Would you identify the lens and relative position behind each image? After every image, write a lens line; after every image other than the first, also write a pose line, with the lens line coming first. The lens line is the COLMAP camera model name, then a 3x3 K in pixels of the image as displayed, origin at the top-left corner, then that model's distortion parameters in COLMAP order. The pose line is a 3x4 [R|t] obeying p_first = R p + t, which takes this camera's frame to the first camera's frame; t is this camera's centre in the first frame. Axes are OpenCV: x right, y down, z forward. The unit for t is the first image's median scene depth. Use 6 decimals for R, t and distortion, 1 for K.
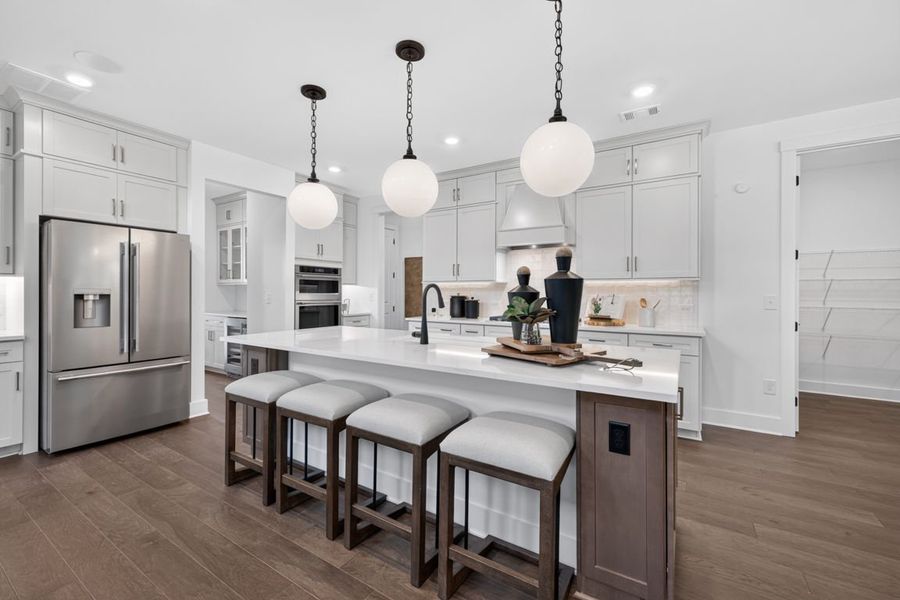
lens RADIAL K [[418.2, 0, 452.7], [0, 418.2, 303.4], [0, 0, 1]] dist [0.007477, -0.002274]
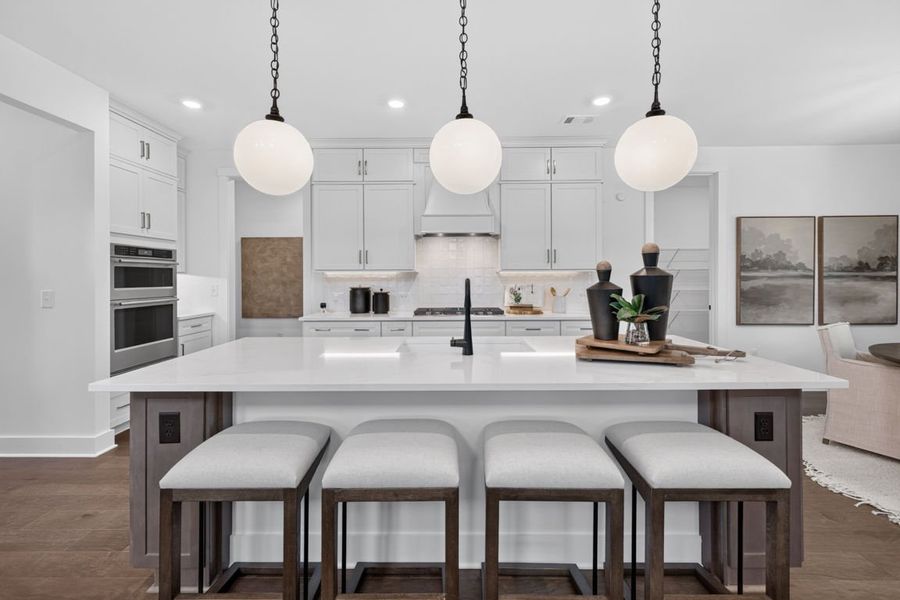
lens RADIAL K [[418.2, 0, 436.1], [0, 418.2, 276.1], [0, 0, 1]] dist [0.007477, -0.002274]
pose [[0.830459, -0.006103, 0.557046, -0.338933], [0.021105, 0.999567, -0.020513, -0.021379], [-0.556679, 0.028792, 0.830228, 0.230103]]
